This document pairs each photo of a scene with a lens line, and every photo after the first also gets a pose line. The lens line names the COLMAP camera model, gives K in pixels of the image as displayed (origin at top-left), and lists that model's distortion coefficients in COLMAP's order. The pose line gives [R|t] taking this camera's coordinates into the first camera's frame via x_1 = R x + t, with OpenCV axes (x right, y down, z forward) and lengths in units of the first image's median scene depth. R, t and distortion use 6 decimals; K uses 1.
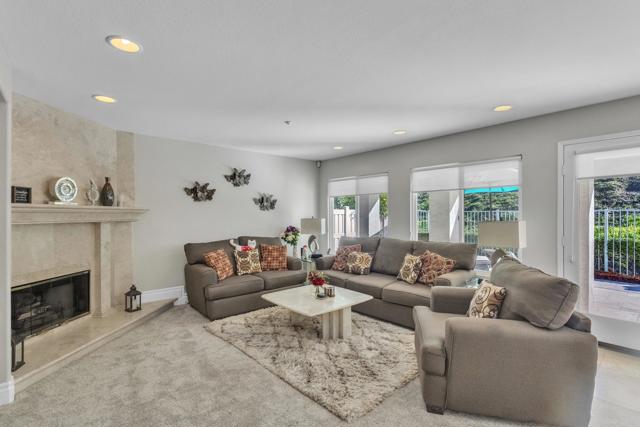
lens RADIAL K [[299.1, 0, 320.4], [0, 299.1, 211.7], [0, 0, 1]] dist [0.000484, 0.000433]
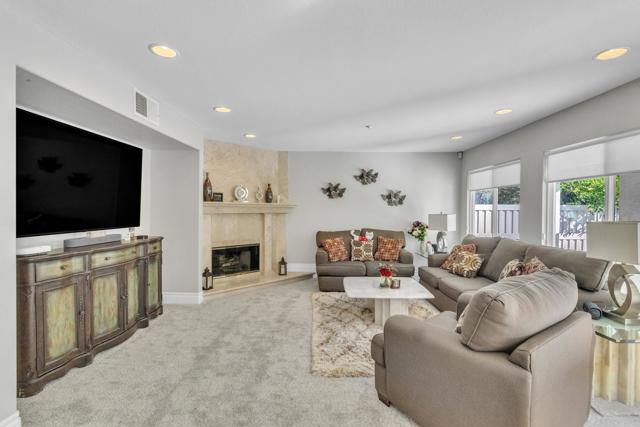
lens RADIAL K [[299.1, 0, 320.4], [0, 299.1, 211.7], [0, 0, 1]] dist [0.000484, 0.000433]
pose [[0.739639, 0.013937, -0.672859, 0.453266], [-0.003084, 0.999845, 0.017320, -0.000740], [0.672997, -0.010736, 0.739568, 0.050017]]
